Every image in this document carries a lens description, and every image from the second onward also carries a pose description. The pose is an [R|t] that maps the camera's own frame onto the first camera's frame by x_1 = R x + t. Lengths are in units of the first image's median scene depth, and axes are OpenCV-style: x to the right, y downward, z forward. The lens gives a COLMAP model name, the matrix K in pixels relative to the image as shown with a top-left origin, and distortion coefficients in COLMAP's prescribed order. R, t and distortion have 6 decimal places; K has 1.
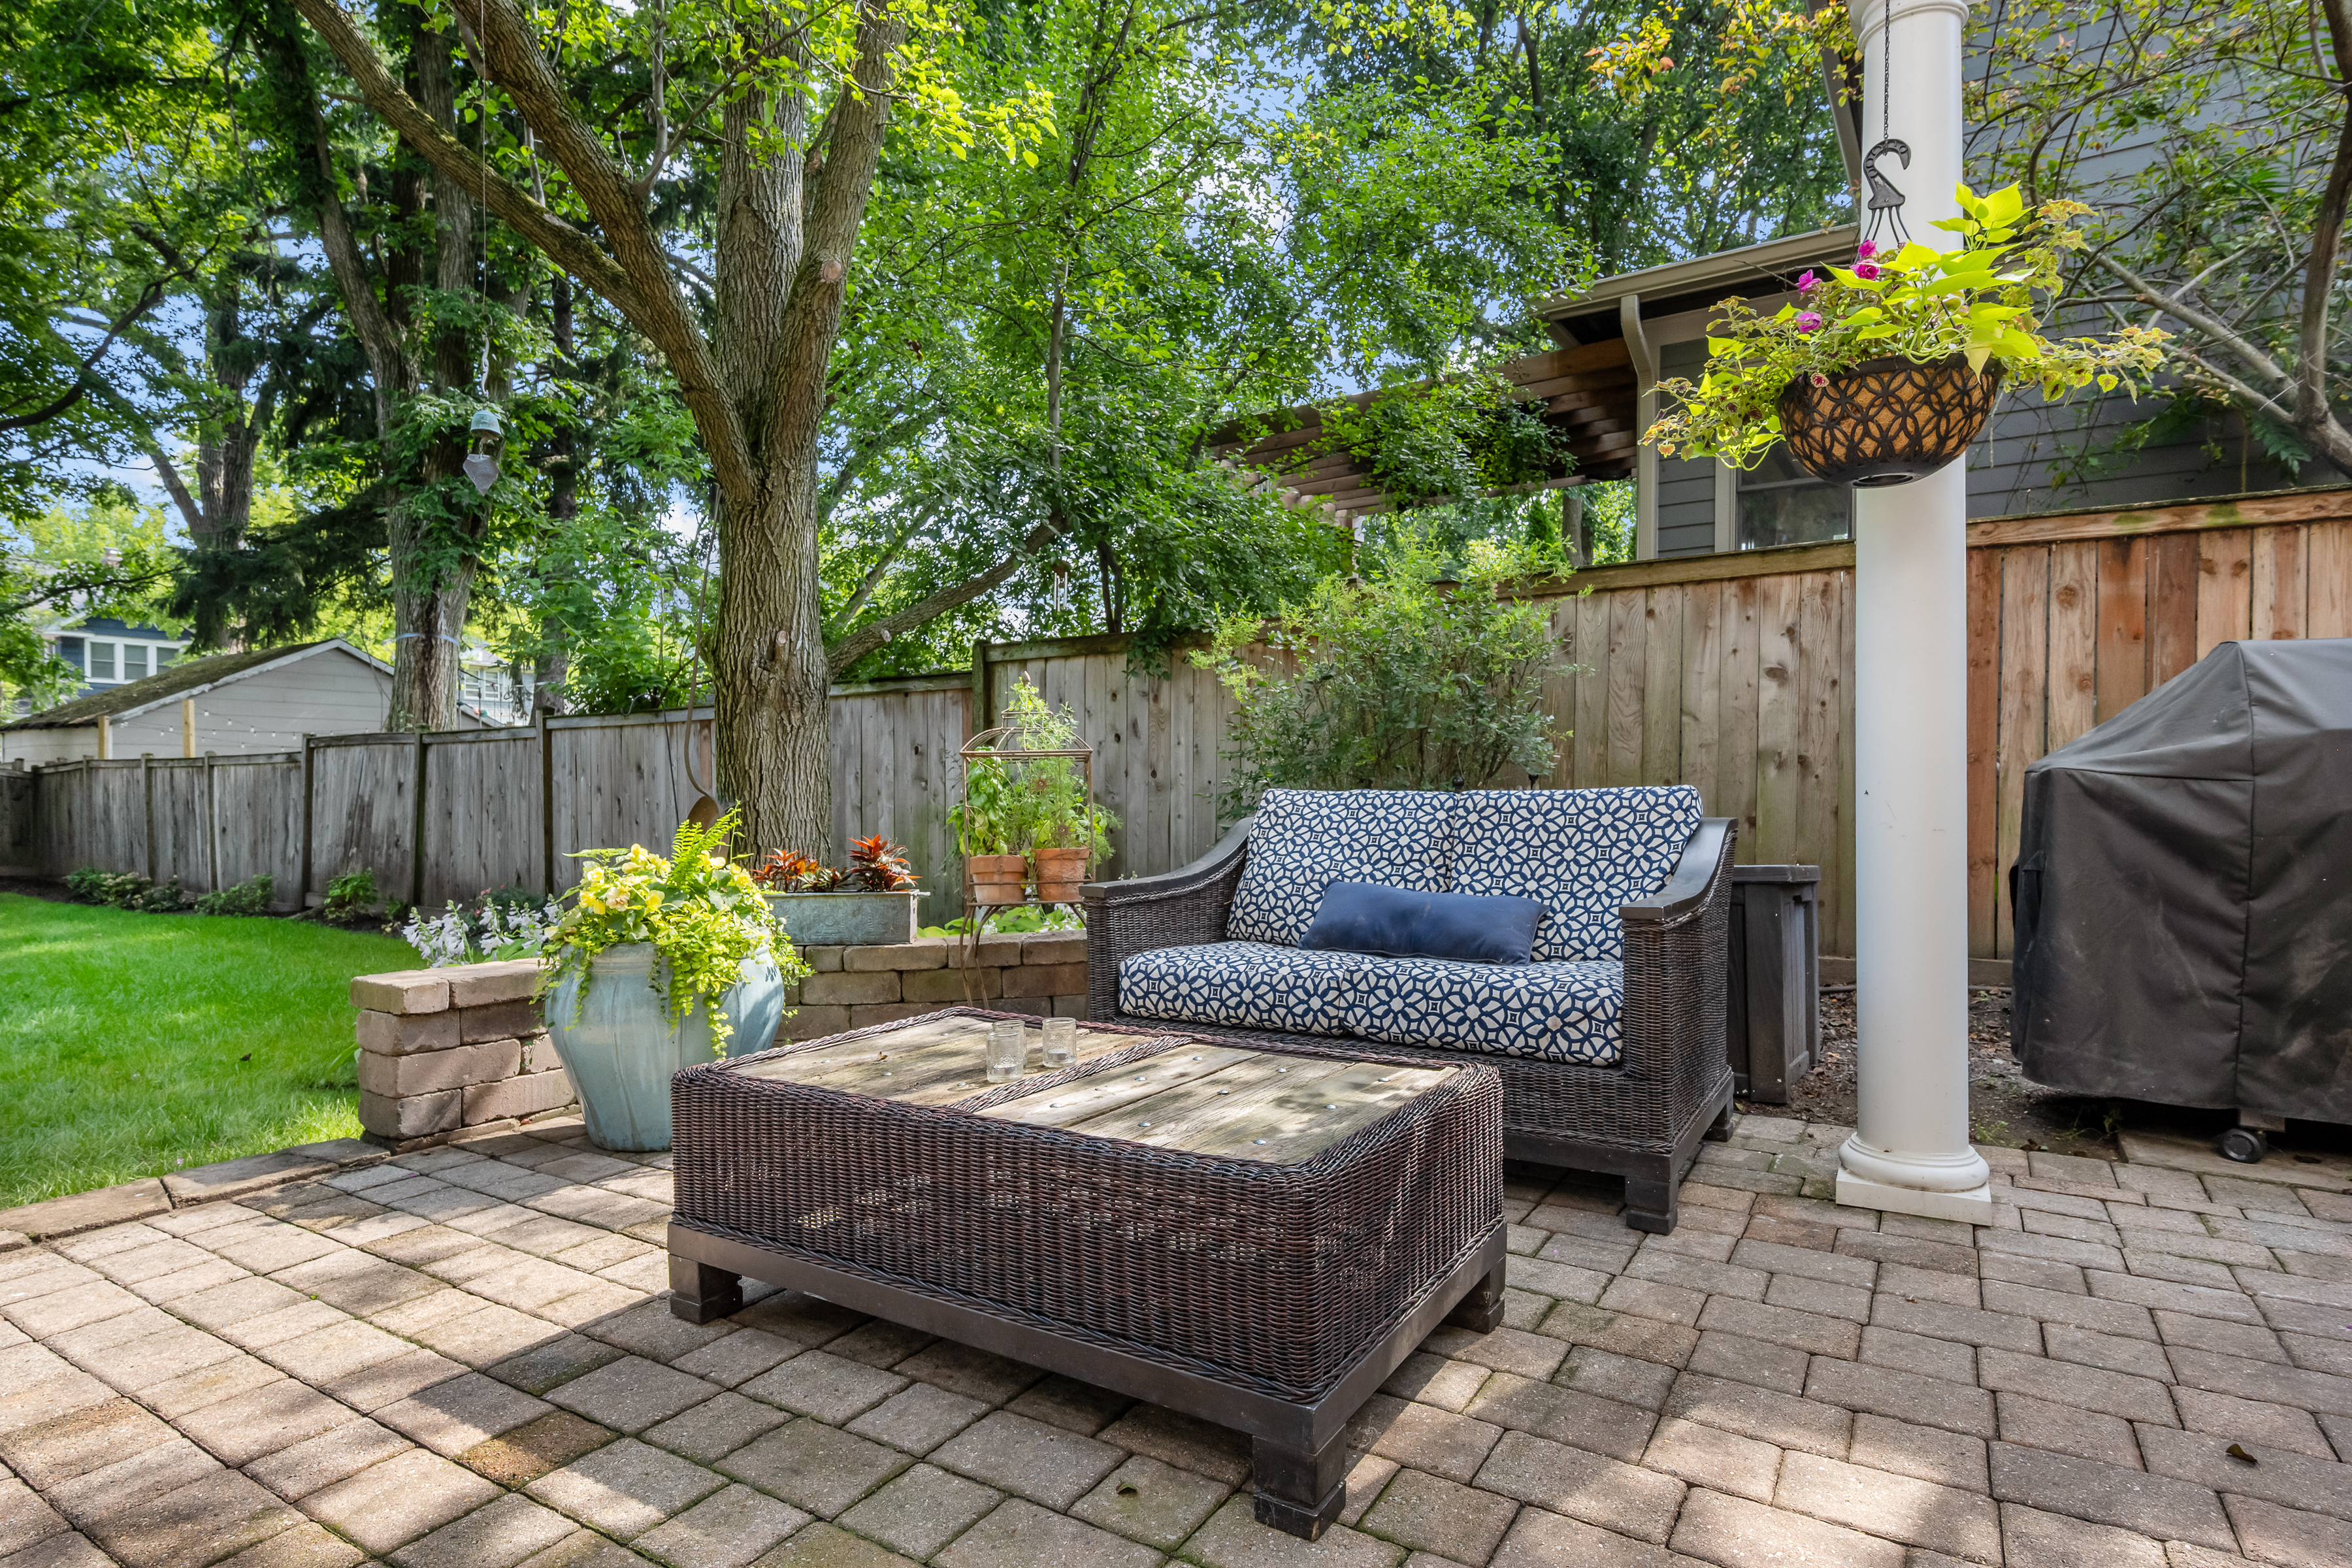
lens RADIAL K [[1205.7, 0, 1190.2], [0, 1205.7, 794.7], [0, 0, 1]] dist [-0.005864, -0.000315]
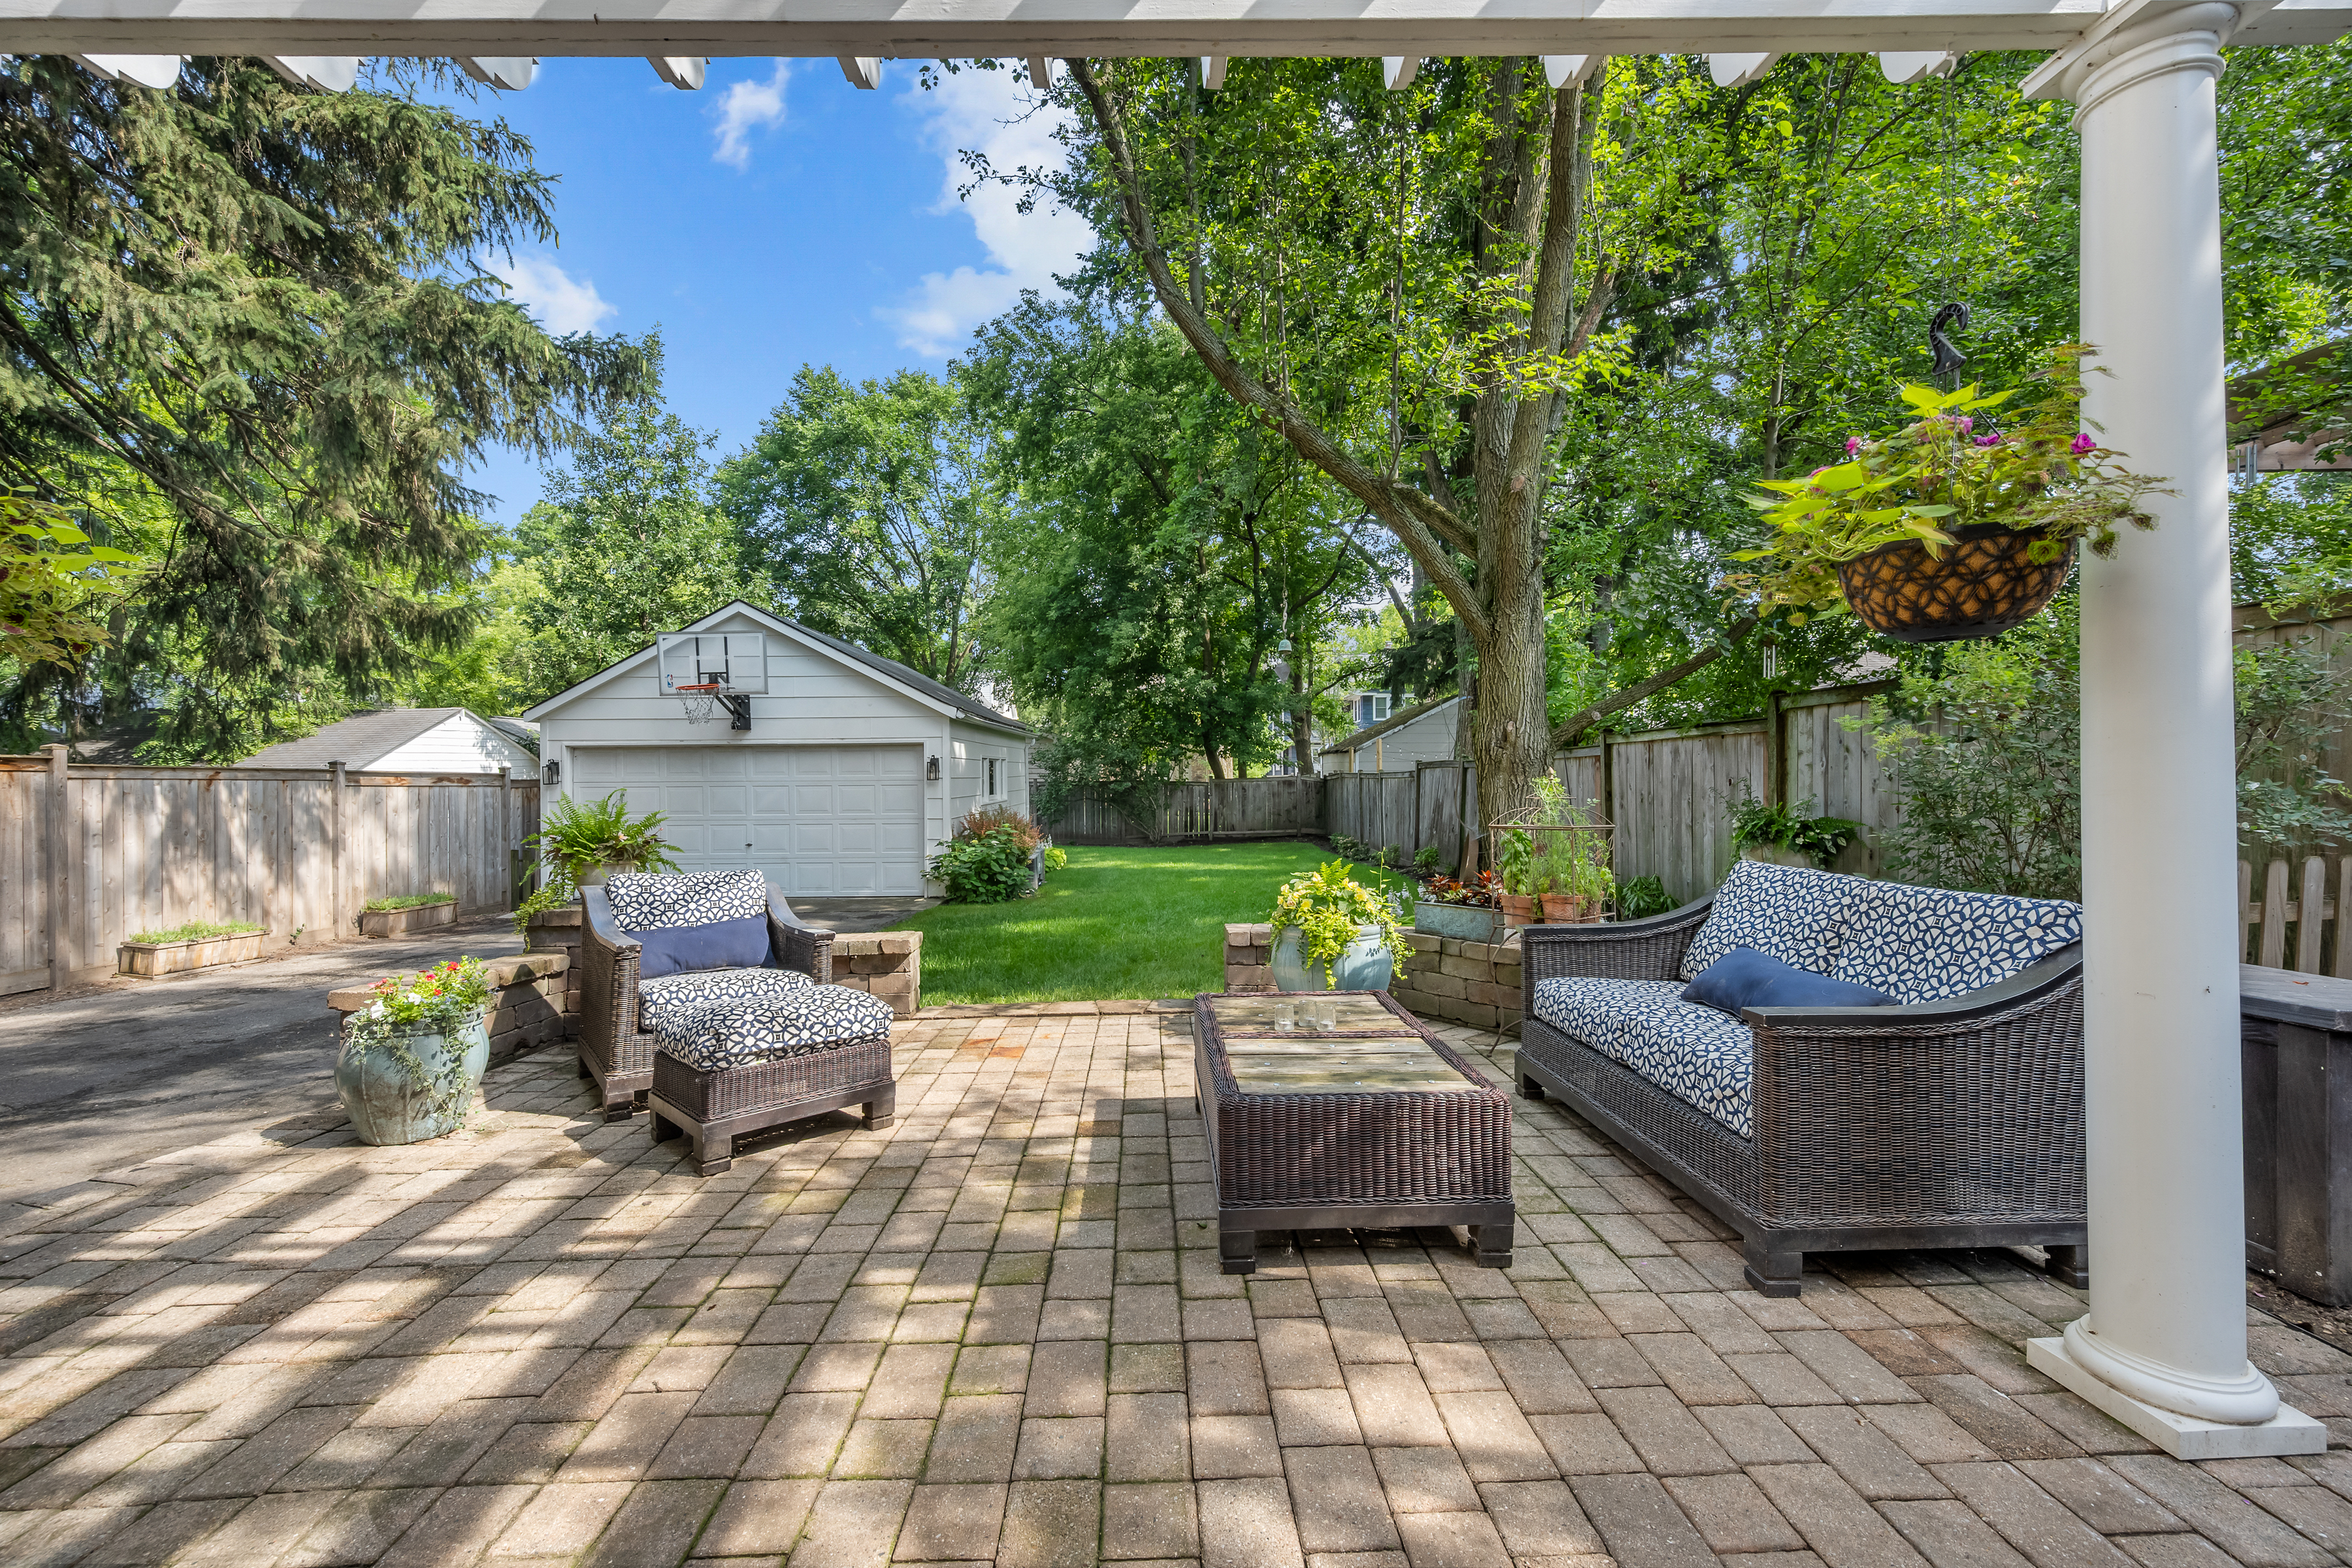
lens RADIAL K [[926.9, 0, 1185.3], [0, 926.9, 781.7], [0, 0, 1]] dist [0.001260, 0.000088]
pose [[0.569747, 0.000081, -0.821820, 0.544808], [0.001129, 0.999999, 0.000882, -0.090570], [0.821819, -0.001430, 0.569746, 0.016162]]
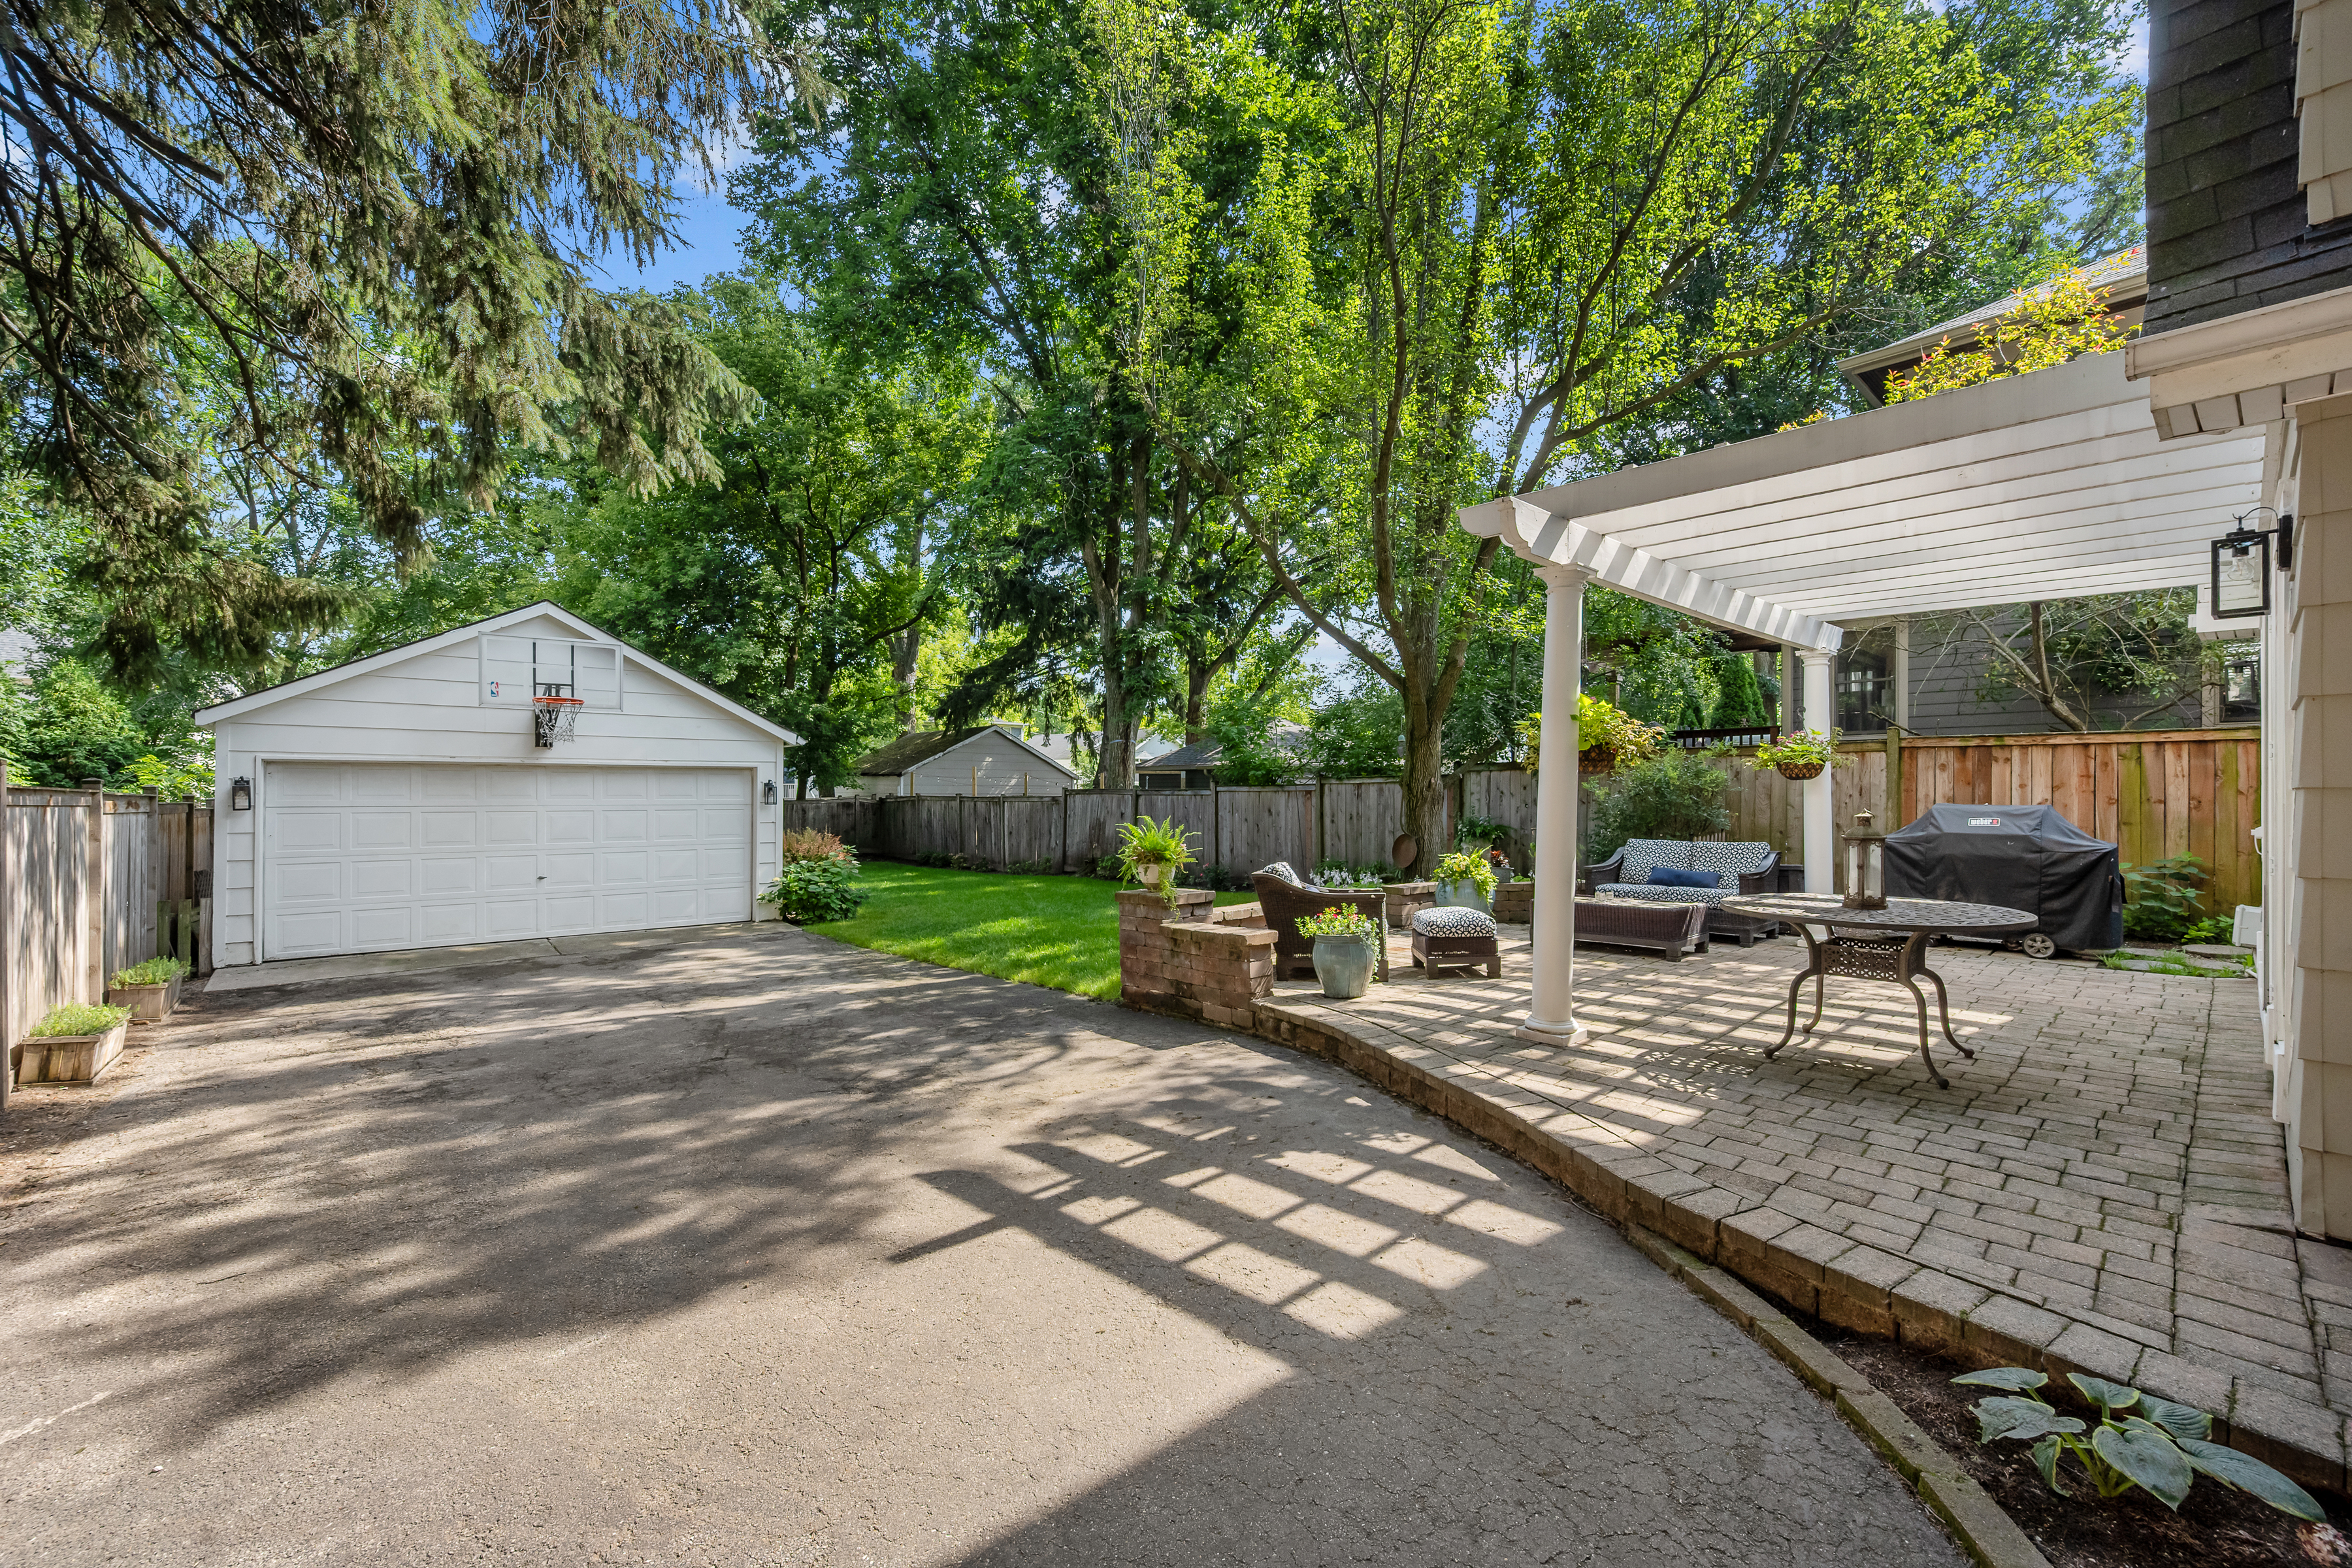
lens RADIAL K [[926.9, 0, 1185.3], [0, 926.9, 781.7], [0, 0, 1]] dist [0.001260, 0.000088]
pose [[0.965416, -0.002734, -0.260699, -0.481928], [-0.002742, 0.999783, -0.020638, -0.113430], [0.260699, 0.020639, 0.965200, -1.916048]]
